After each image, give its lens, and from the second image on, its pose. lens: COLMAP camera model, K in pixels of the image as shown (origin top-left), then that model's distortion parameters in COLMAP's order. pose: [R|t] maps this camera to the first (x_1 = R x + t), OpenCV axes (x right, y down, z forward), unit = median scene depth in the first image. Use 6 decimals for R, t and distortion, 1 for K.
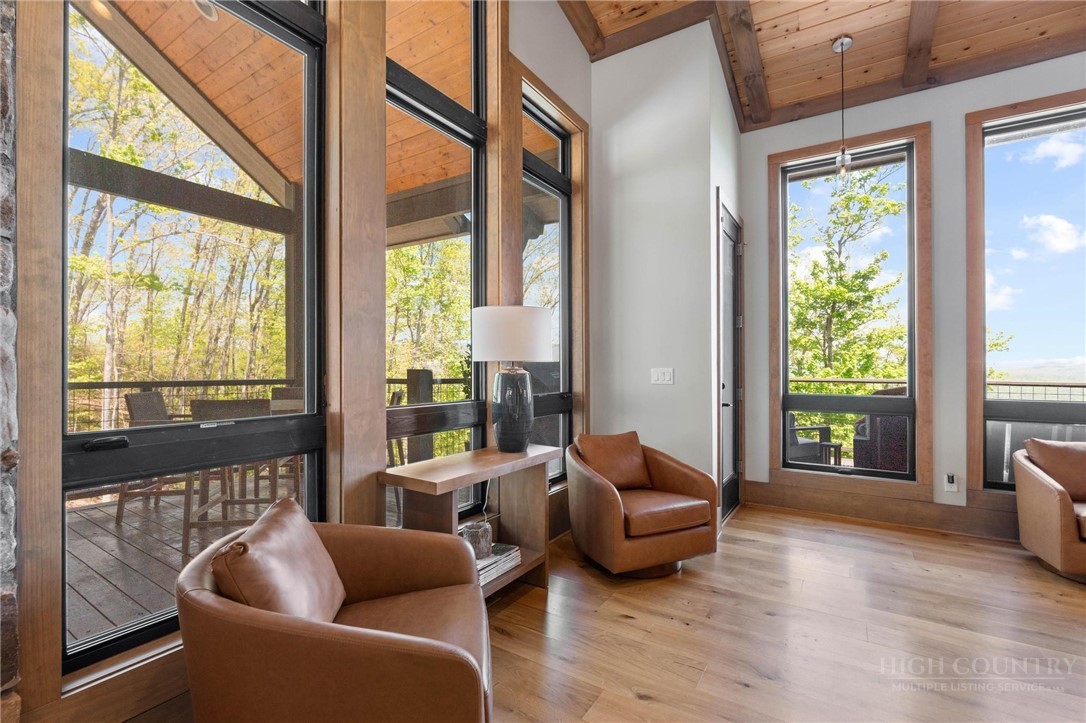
lens RADIAL K [[498.6, 0, 537.7], [0, 498.6, 367.2], [0, 0, 1]] dist [-0.000732, -0.000146]
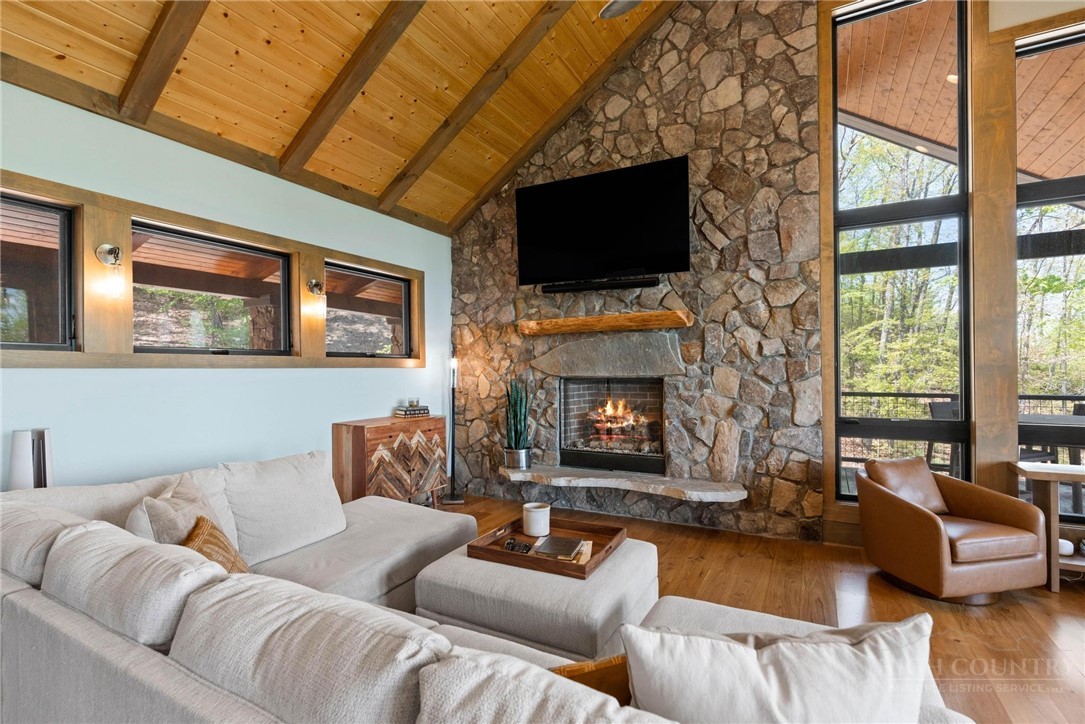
lens RADIAL K [[498.2, 0, 537.2], [0, 498.2, 367.7], [0, 0, 1]] dist [-0.000732, -0.000146]
pose [[0.072925, -0.009832, -0.997289, 1.179022], [0.006796, 0.999933, -0.009361, -0.086866], [0.997314, -0.006095, 0.072987, -0.621059]]
